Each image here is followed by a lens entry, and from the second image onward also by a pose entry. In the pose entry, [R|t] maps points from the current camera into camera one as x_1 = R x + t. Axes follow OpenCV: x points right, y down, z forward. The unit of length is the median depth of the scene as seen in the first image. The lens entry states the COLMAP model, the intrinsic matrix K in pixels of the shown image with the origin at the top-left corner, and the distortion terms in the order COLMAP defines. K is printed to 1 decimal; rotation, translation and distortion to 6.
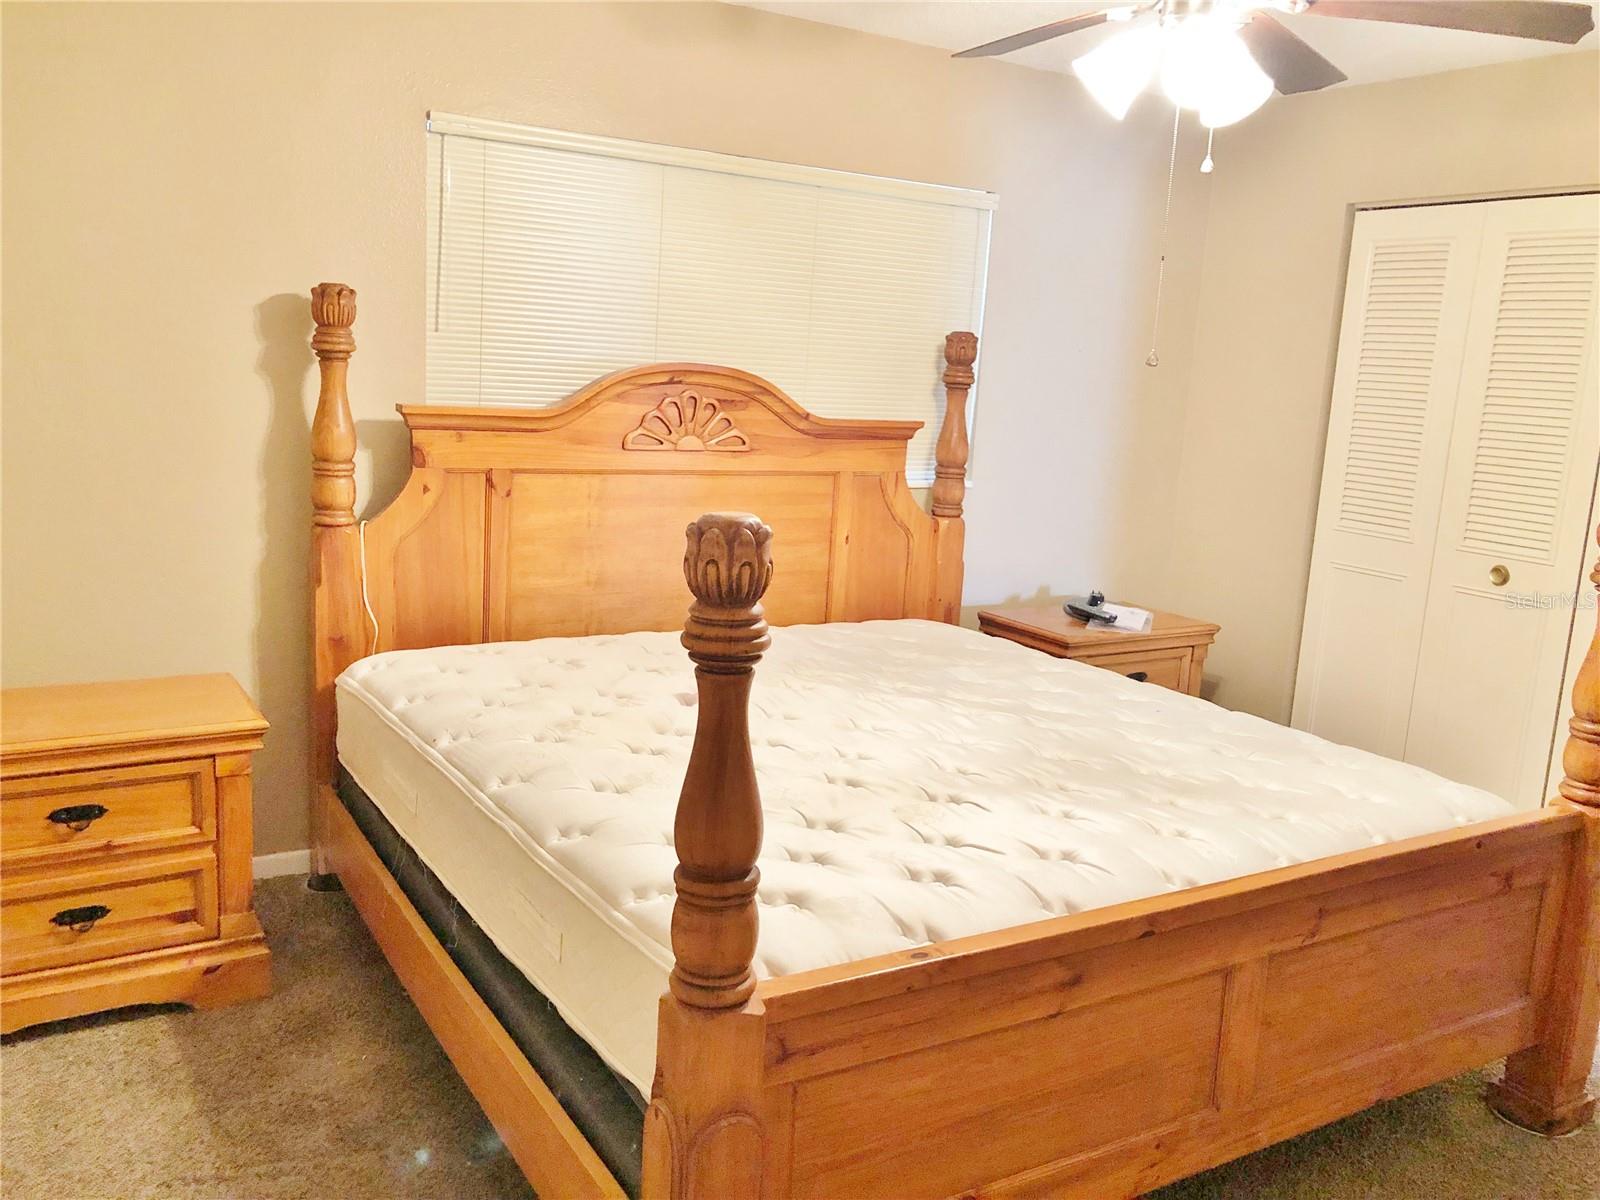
lens RADIAL K [[1316.1, 0, 800.0], [0, 1316.1, 600.0], [0, 0, 1]] dist [0.002194, 0.003714]
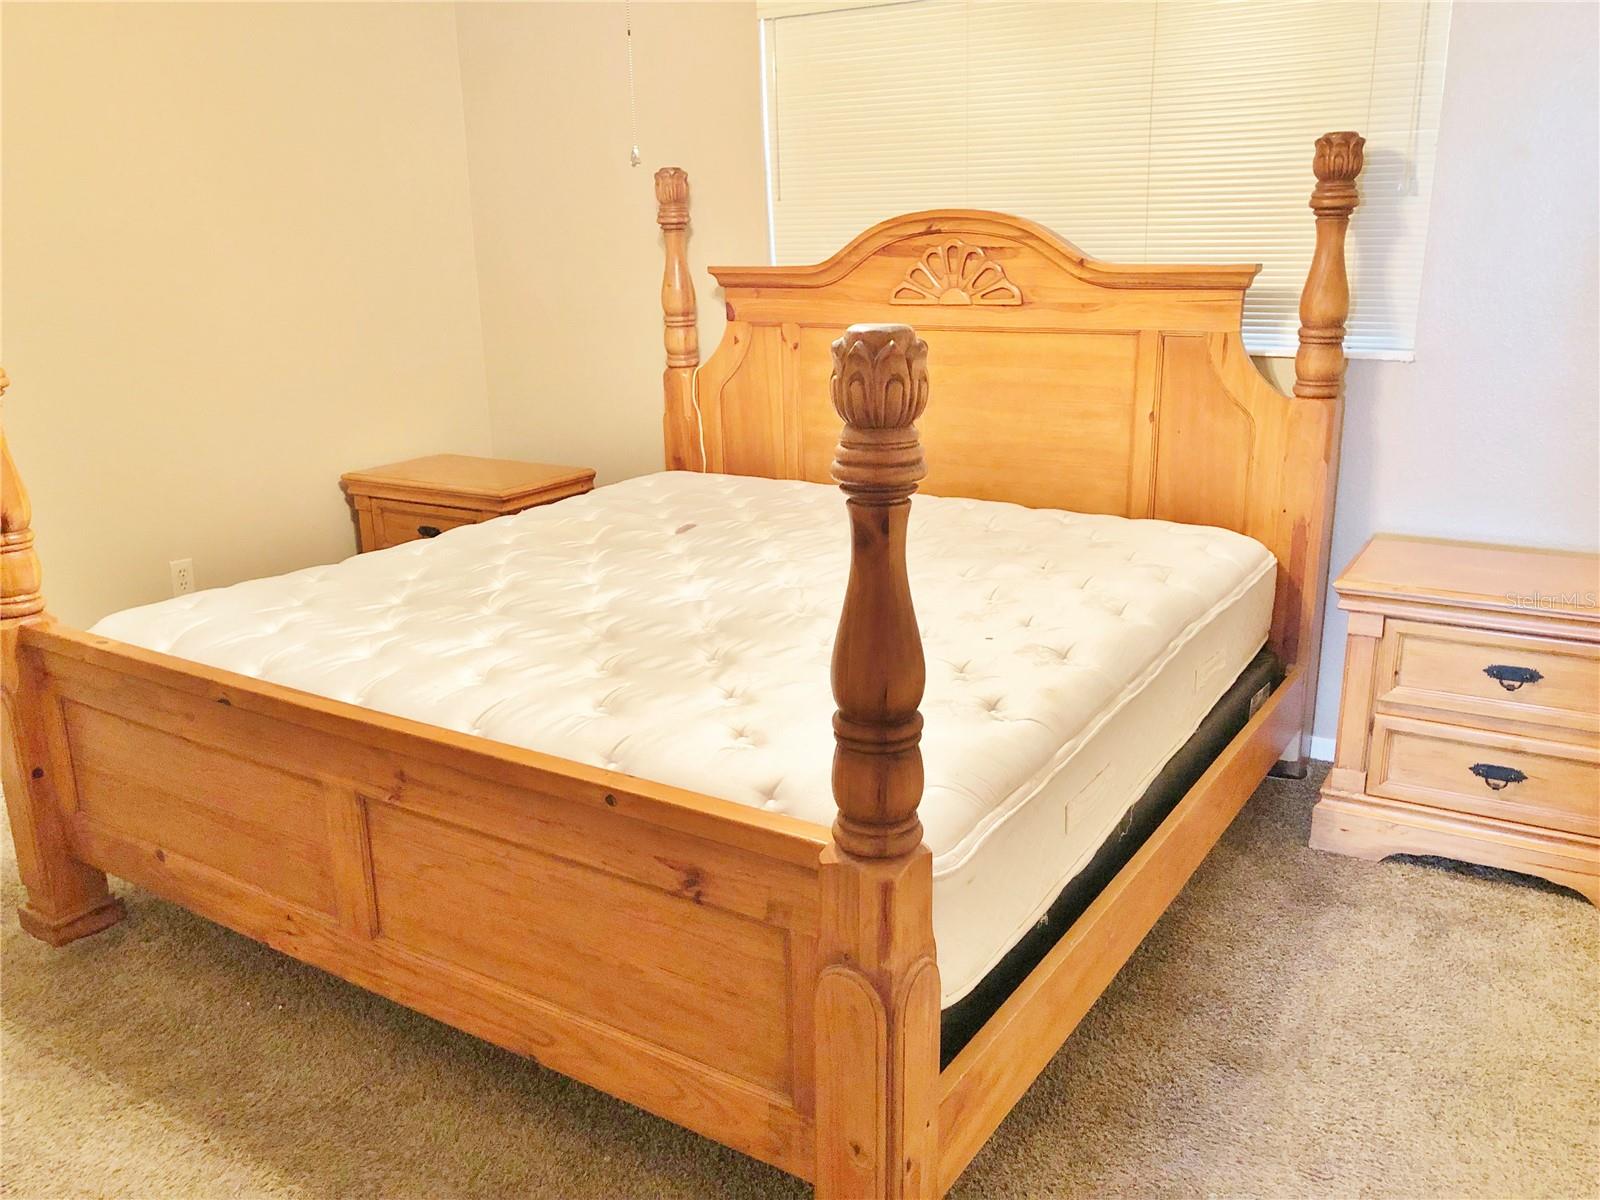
lens RADIAL K [[1296.4, 0, 798.0], [0, 1296.4, 636.9], [0, 0, 1]] dist [0.011406, -0.060848]
pose [[0.425590, 0.203584, -0.881718, 0.750754], [-0.120527, 0.978436, 0.167740, -0.022497], [0.896854, 0.034882, 0.440950, 0.498968]]
